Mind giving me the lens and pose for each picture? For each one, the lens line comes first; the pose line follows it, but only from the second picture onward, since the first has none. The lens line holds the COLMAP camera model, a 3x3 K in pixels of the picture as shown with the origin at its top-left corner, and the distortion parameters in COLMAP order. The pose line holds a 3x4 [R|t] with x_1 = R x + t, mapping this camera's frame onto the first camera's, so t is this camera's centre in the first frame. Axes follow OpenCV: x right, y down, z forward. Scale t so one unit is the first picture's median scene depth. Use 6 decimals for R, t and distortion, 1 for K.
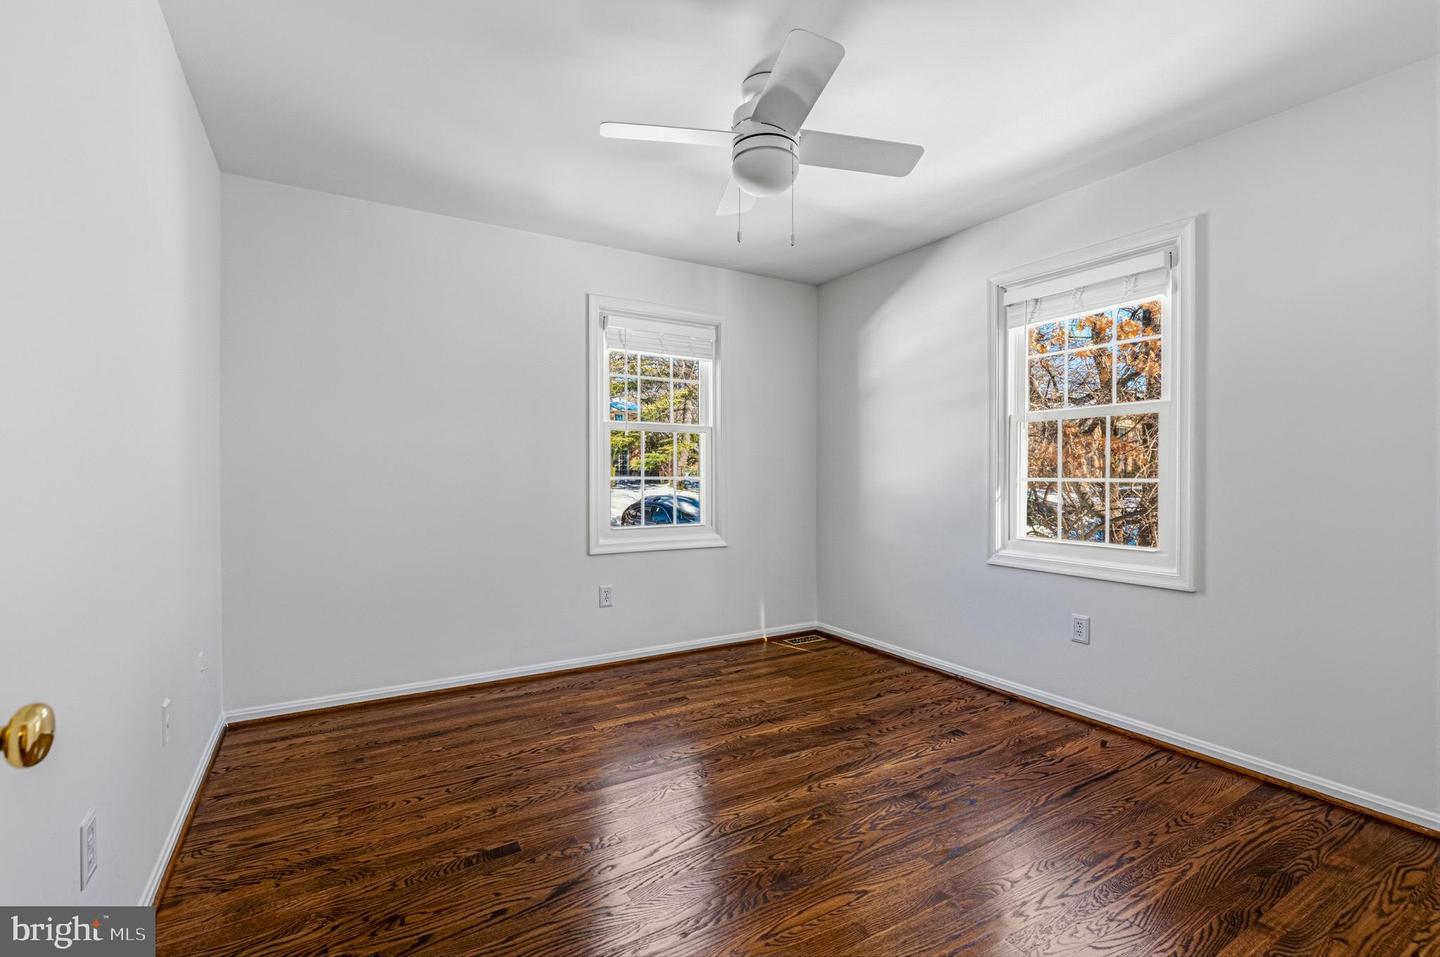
lens RADIAL K [[640.6, 0, 718.5], [0, 640.6, 476.1], [0, 0, 1]] dist [0.009658, -0.000352]
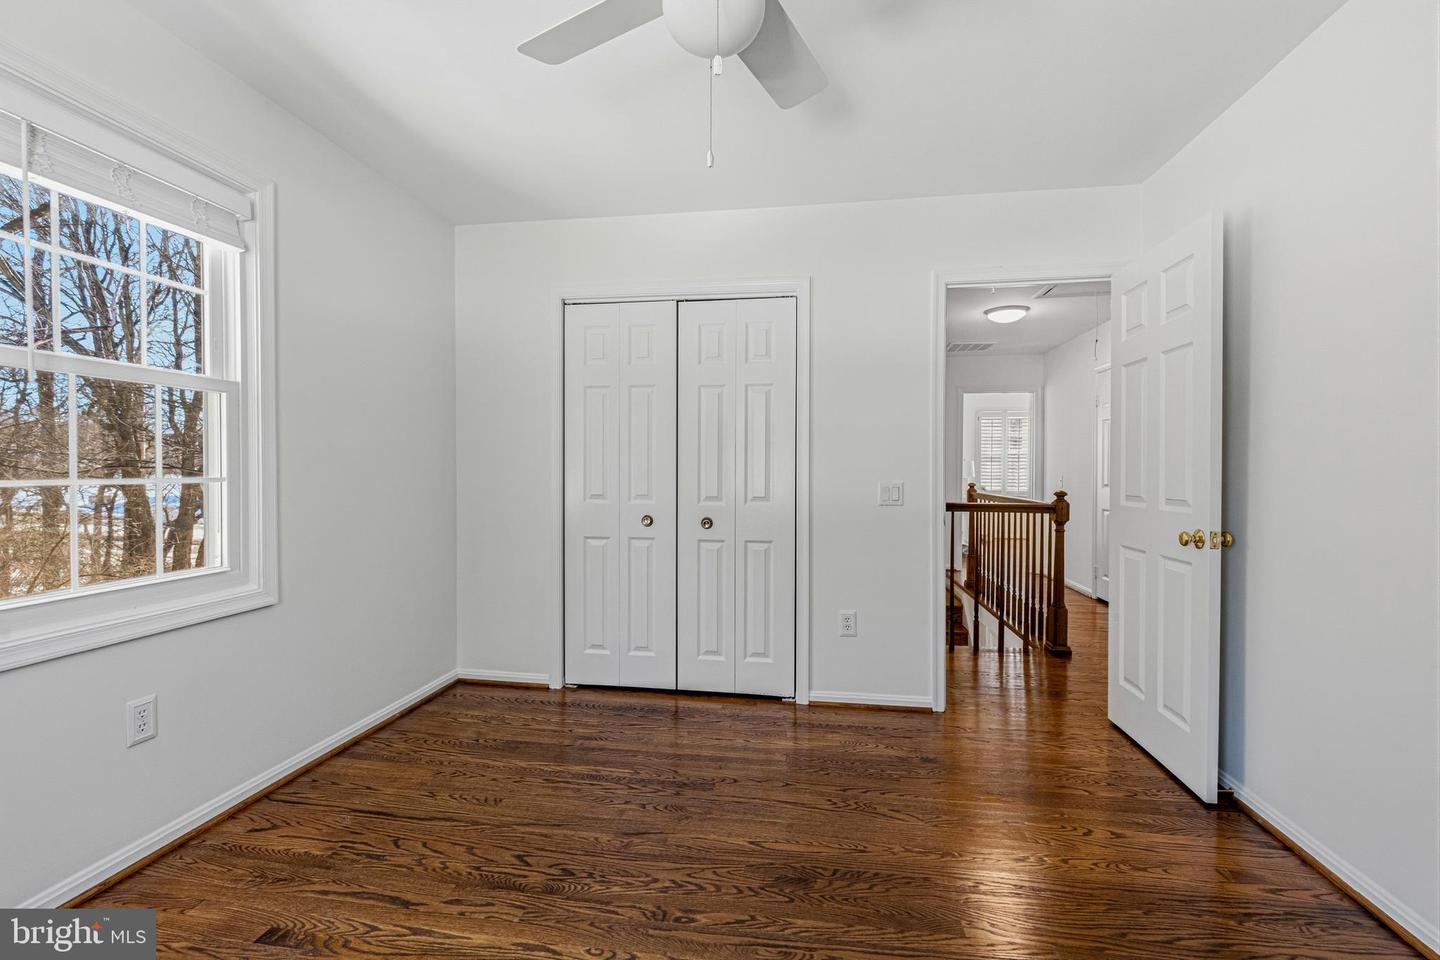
lens RADIAL K [[640.6, 0, 719.8], [0, 640.6, 476.4], [0, 0, 1]] dist [0.009658, -0.000352]
pose [[-0.757660, -0.015609, 0.652463, -0.321144], [-0.004443, 0.999814, 0.018759, -0.016218], [-0.652634, 0.011314, -0.757589, 1.314763]]
